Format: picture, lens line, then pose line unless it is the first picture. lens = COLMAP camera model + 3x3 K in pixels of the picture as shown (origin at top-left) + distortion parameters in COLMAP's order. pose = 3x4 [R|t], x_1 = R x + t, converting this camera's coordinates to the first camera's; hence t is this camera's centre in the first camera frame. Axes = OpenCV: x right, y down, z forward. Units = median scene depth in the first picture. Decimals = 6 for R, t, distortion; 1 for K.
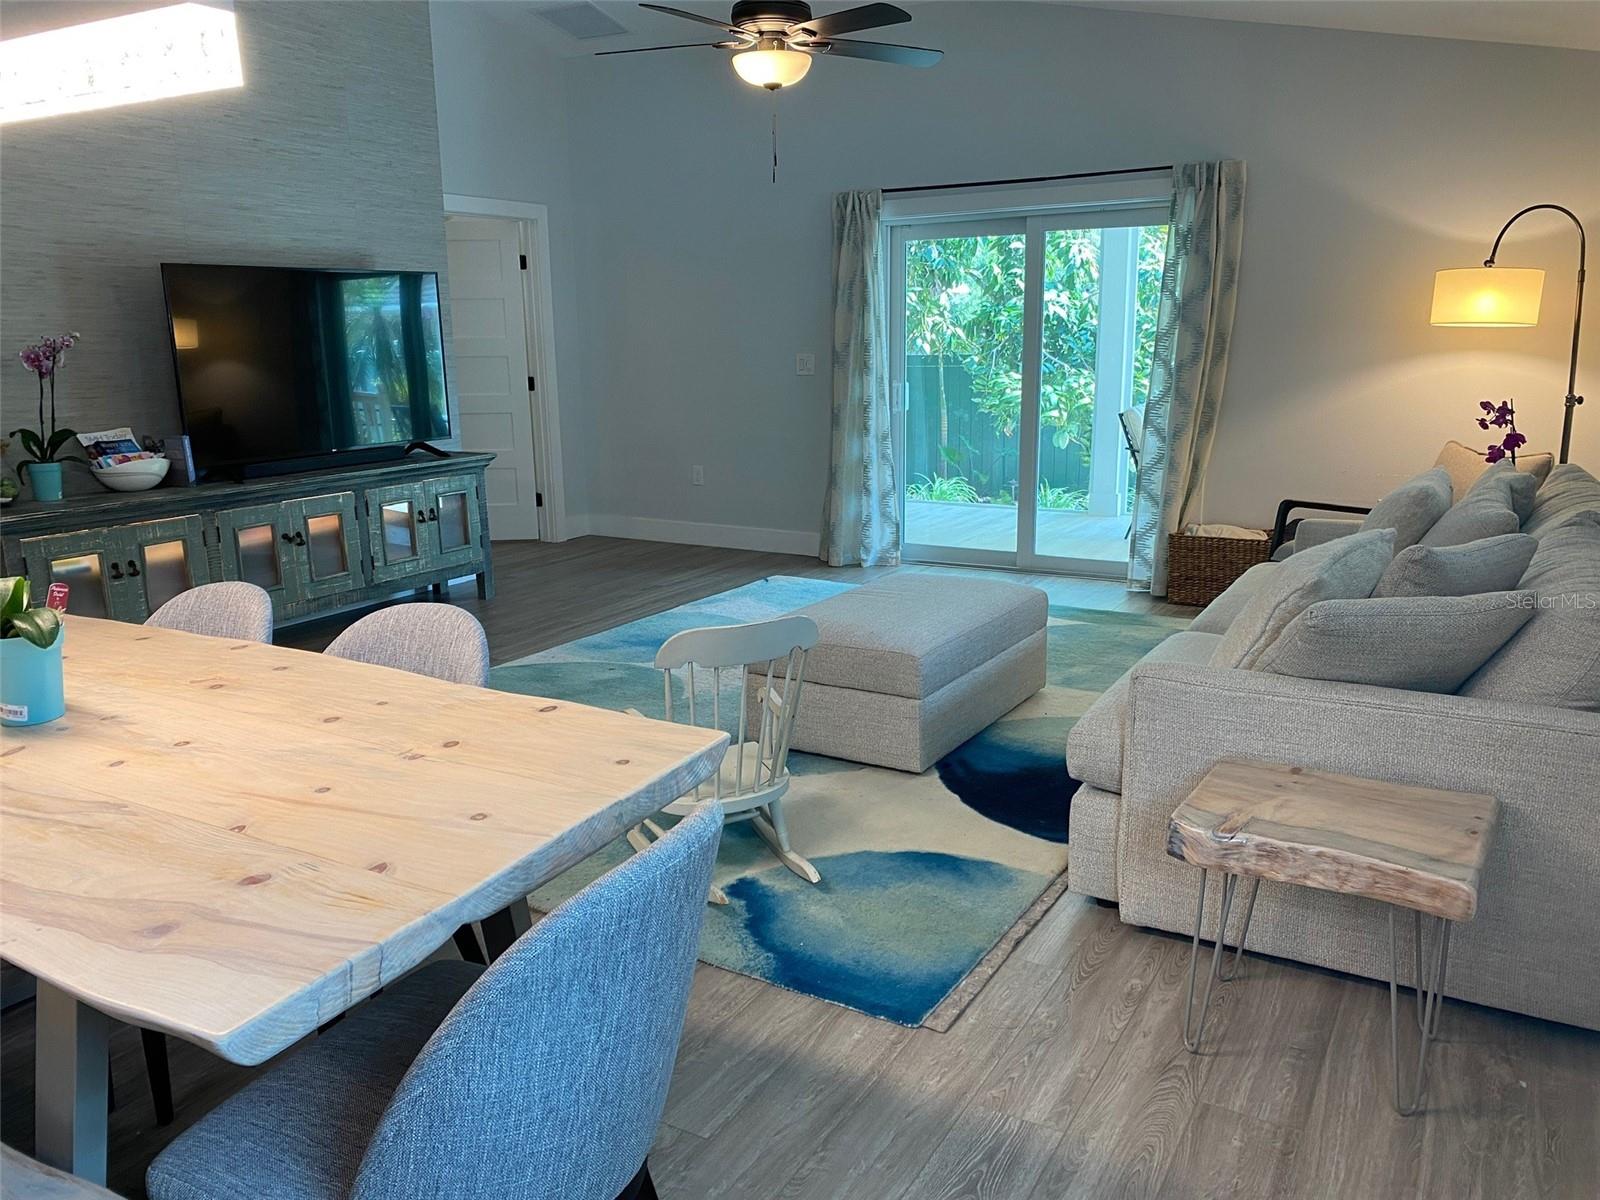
lens RADIAL K [[1198.3, 0, 800.0], [0, 1198.3, 600.0], [0, 0, 1]] dist [0.103268, -0.156454]
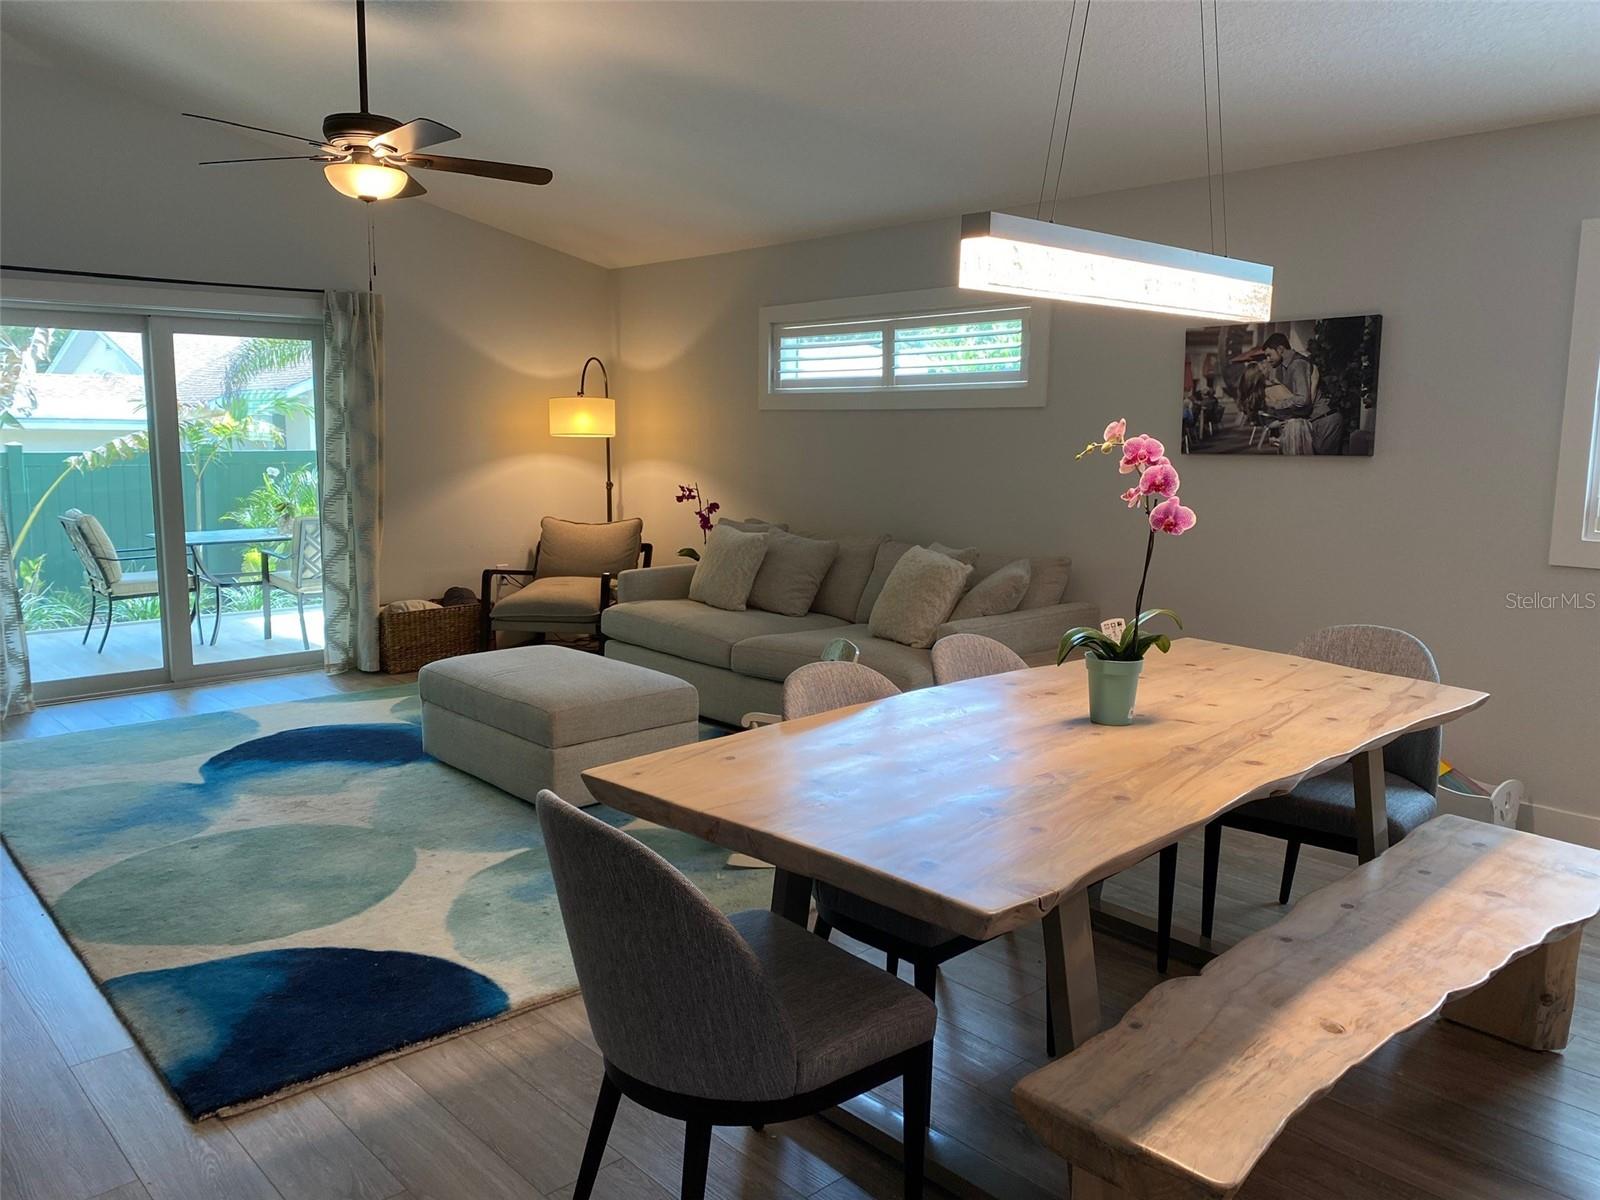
lens RADIAL K [[1217.5, 0, 800.0], [0, 1217.5, 600.0], [0, 0, 1]] dist [0.010443, -0.001211]
pose [[0.292694, -0.120619, 0.948568, -1.002215], [0.198172, 0.978126, 0.063229, -0.095221], [-0.935445, 0.169473, 0.310195, 0.436076]]
